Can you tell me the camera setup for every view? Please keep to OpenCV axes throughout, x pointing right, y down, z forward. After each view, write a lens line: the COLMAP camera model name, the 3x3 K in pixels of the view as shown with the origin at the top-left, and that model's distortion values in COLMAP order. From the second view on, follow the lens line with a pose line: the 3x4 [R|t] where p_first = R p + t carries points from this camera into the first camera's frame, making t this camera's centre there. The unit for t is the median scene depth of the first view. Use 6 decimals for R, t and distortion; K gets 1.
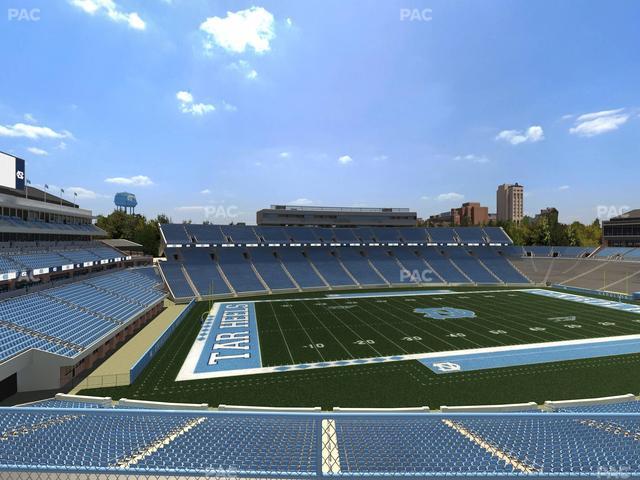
lens RADIAL K [[320.0, 0, 320.2], [0, 320.0, 239.7], [0, 0, 1]] dist [-0.000299, 0.000074]
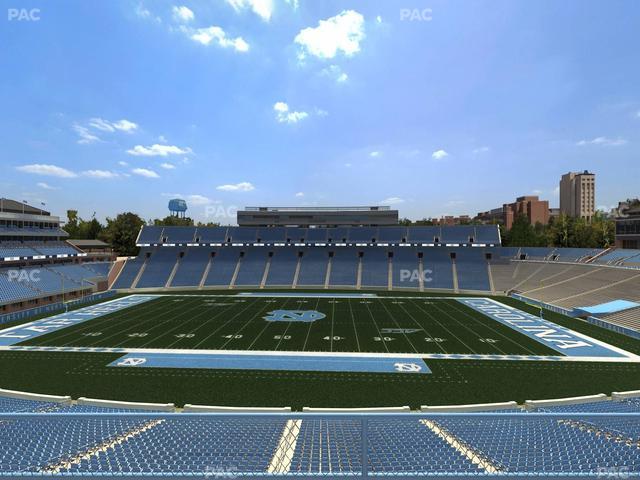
lens RADIAL K [[320.0, 0, 320.2], [0, 320.0, 239.8], [0, 0, 1]] dist [-0.000299, 0.000074]
pose [[0.961301, -0.000275, -0.275499, 0.369015], [0.000277, 1.000000, -0.000029, 0.000092], [0.275499, -0.000049, 0.961301, 0.048406]]
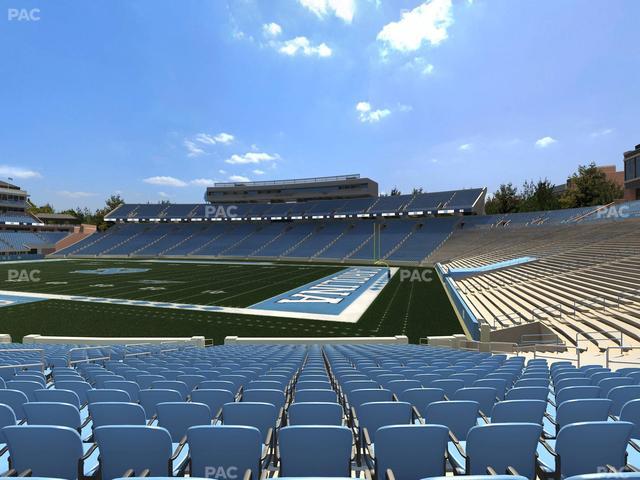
lens RADIAL K [[320.0, 0, 320.3], [0, 320.0, 239.9], [0, 0, 1]] dist [-0.000299, 0.000074]
pose [[0.860662, -0.000533, -0.509177, 0.656077], [0.000803, 1.000000, 0.000311, 0.073978], [0.509177, -0.000676, 0.860662, 0.276384]]
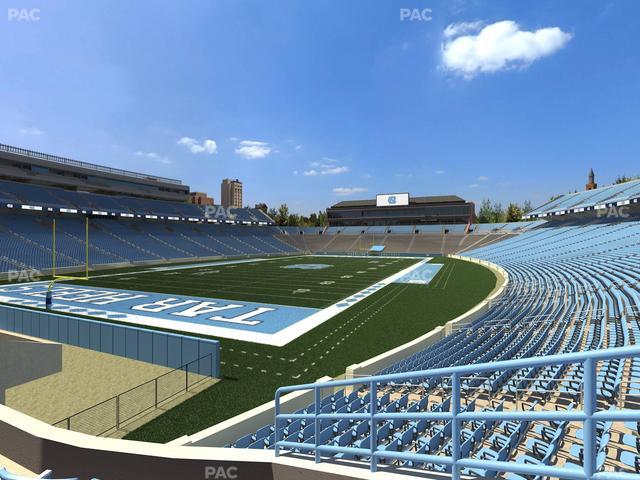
lens RADIAL K [[320.0, 0, 319.3], [0, 320.0, 239.4], [0, 0, 1]] dist [-0.000299, 0.000074]
pose [[0.607128, 0.001399, 0.794603, -0.212371], [-0.000800, 0.999999, -0.001149, 0.071338], [-0.794604, 0.000061, 0.607128, 0.170112]]
